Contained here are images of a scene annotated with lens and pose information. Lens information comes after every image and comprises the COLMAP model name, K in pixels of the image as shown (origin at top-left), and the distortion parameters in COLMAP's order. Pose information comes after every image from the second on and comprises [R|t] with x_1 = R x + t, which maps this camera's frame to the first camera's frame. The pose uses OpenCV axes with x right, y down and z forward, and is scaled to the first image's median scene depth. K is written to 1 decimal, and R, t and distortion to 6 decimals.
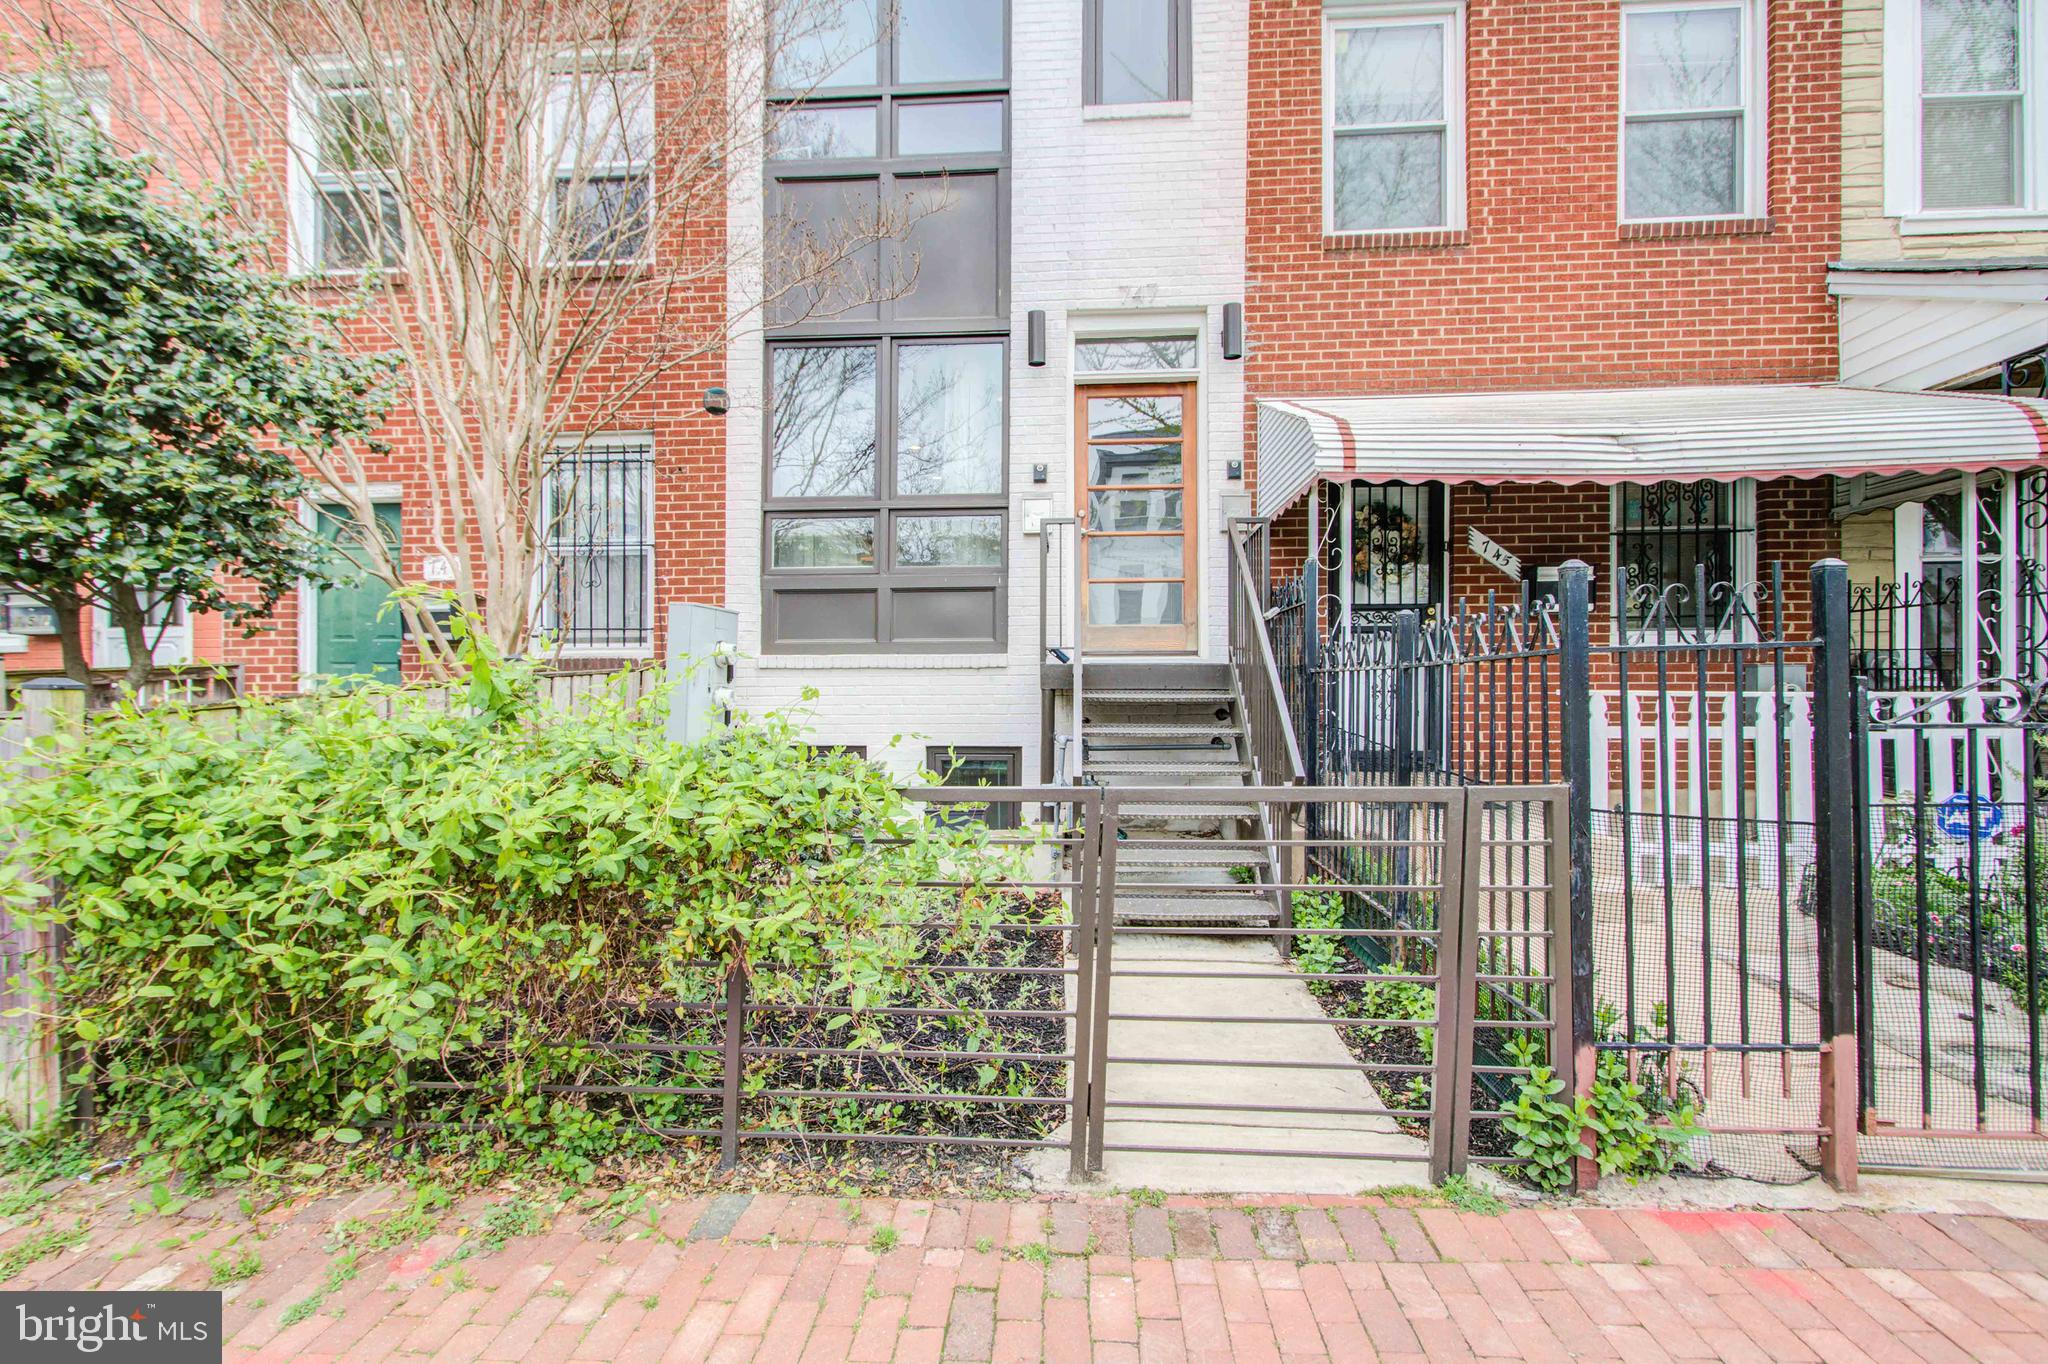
lens RADIAL K [[951.5, 0, 1033.4], [0, 951.5, 692.6], [0, 0, 1]] dist [0.006109, 0.000051]
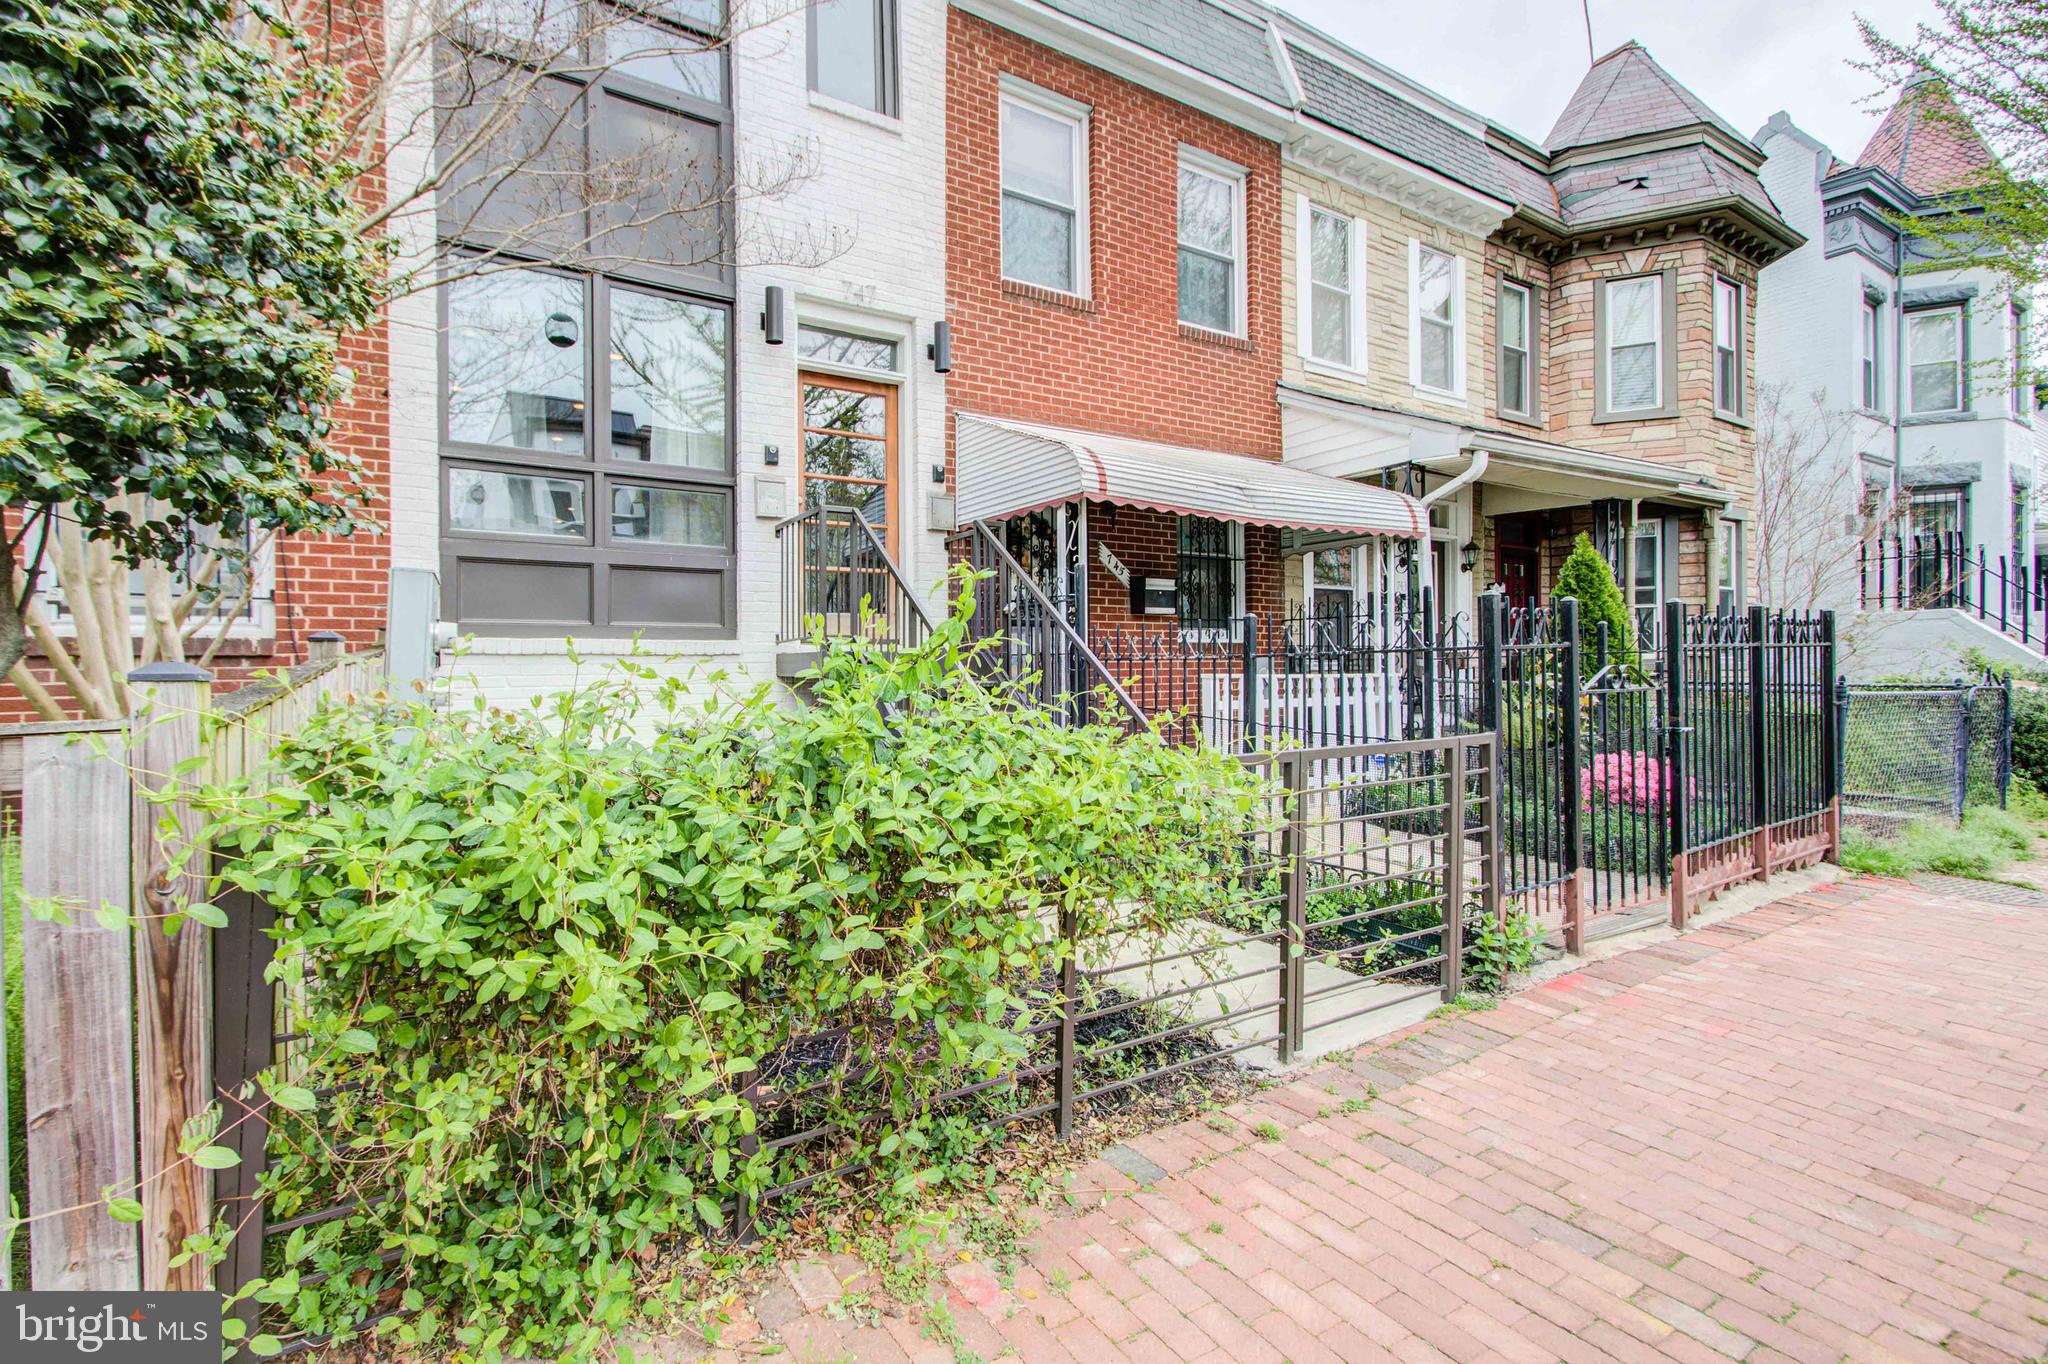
lens RADIAL K [[951.5, 0, 982.2], [0, 951.5, 689.3], [0, 0, 1]] dist [0.006109, 0.000051]
pose [[0.808380, -0.016183, 0.588439, -0.397413], [0.008155, 0.999834, 0.016293, -0.003868], [-0.588605, -0.008372, 0.808378, 0.082745]]
